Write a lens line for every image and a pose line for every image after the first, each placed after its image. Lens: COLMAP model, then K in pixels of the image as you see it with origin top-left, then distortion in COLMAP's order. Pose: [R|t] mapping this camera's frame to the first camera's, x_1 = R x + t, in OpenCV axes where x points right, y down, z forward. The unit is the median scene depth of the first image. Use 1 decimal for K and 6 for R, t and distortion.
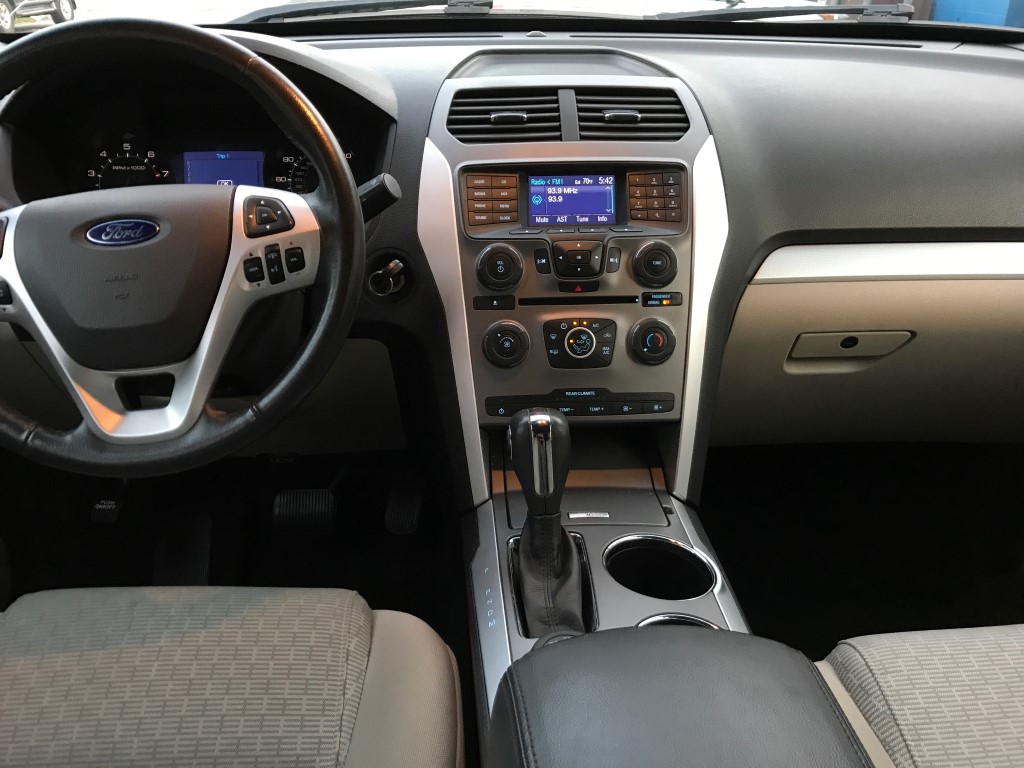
lens RADIAL K [[838.2, 0, 512.2], [0, 838.2, 382.0], [0, 0, 1]] dist [0.014757, -0.012617]
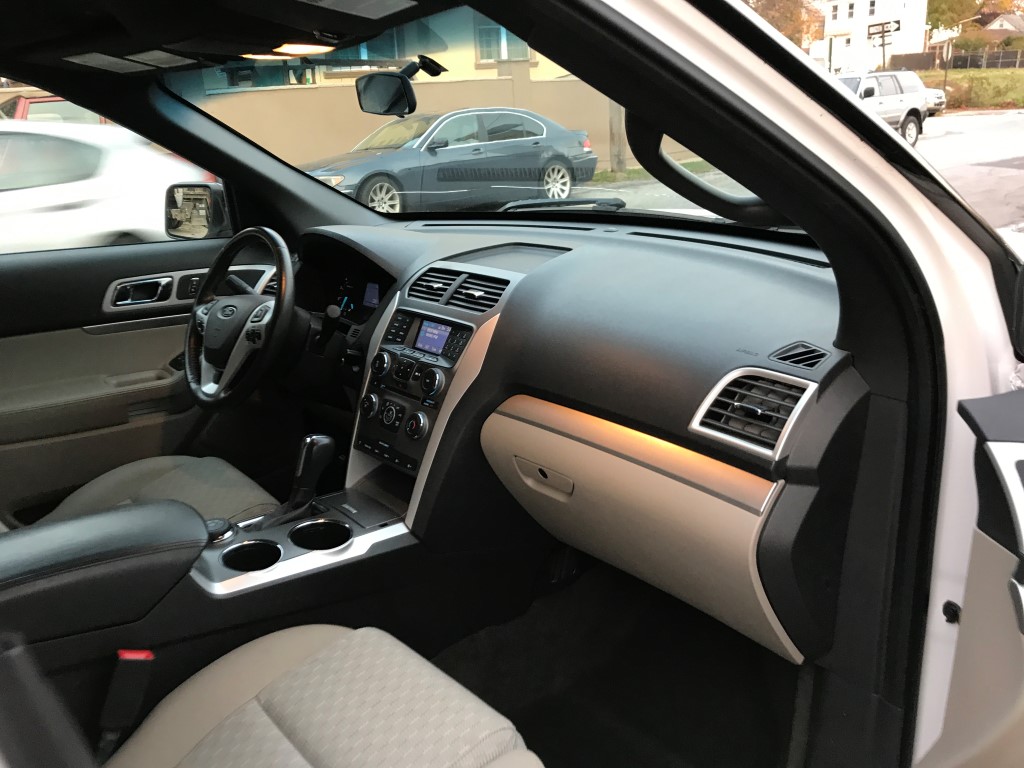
lens RADIAL K [[838.2, 0, 510.6], [0, 838.2, 383.9], [0, 0, 1]] dist [0.014757, -0.012617]
pose [[0.606176, 0.211348, -0.766735, 1.468560], [-0.305356, 0.952007, 0.021005, -0.210626], [0.734377, 0.221395, 0.641619, 0.061720]]
